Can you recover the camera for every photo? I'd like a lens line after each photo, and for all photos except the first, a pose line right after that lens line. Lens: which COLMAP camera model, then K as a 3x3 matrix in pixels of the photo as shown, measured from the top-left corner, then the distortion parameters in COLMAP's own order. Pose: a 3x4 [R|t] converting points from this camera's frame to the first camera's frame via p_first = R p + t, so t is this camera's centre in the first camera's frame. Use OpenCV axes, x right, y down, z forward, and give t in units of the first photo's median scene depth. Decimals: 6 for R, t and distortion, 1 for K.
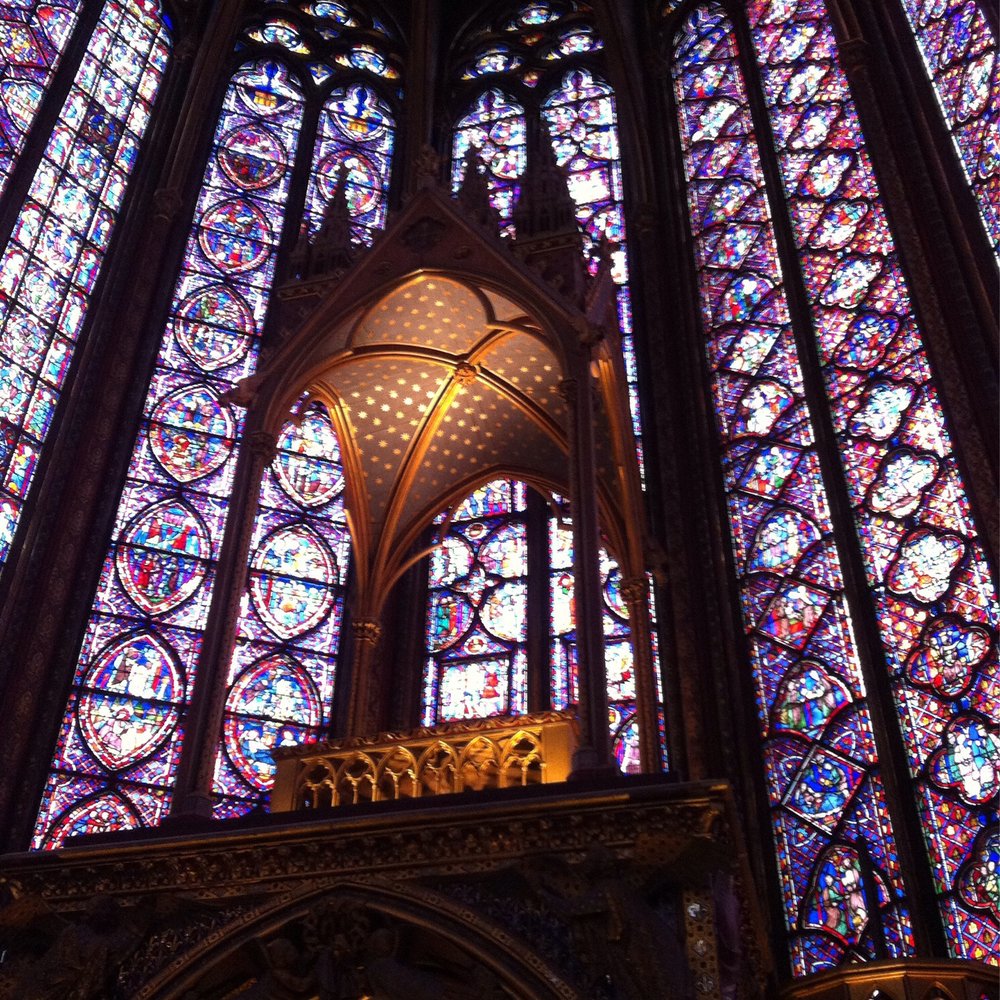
lens RADIAL K [[1292.4, 0, 473.7], [0, 1292.4, 504.5], [0, 0, 1]] dist [0.027593, 0.000000]
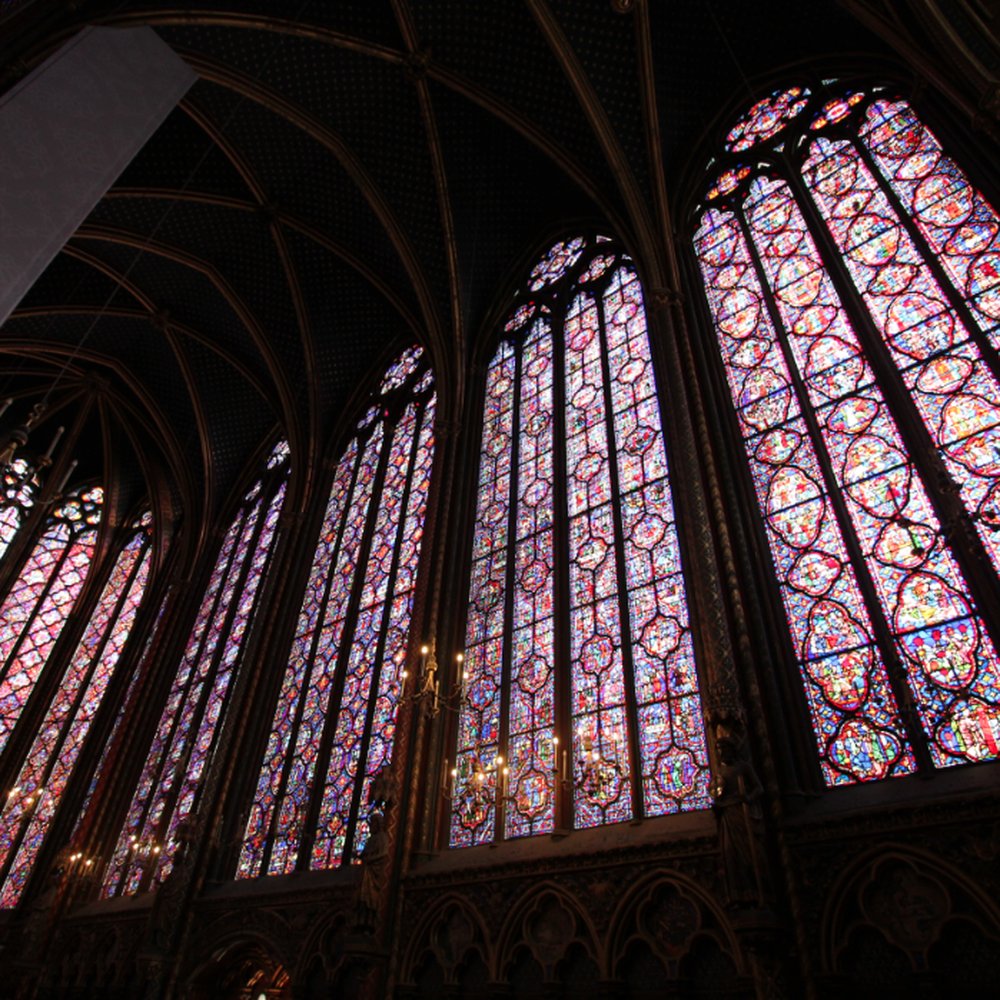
lens RADIAL K [[717.6, 0, 501.6], [0, 717.6, 491.0], [0, 0, 1]] dist [0.006425, -0.009025]
pose [[0.434426, 0.573038, 0.694911, -0.831590], [-0.602339, 0.758450, -0.248879, -0.893751], [-0.669673, -0.310453, 0.674654, -1.108827]]
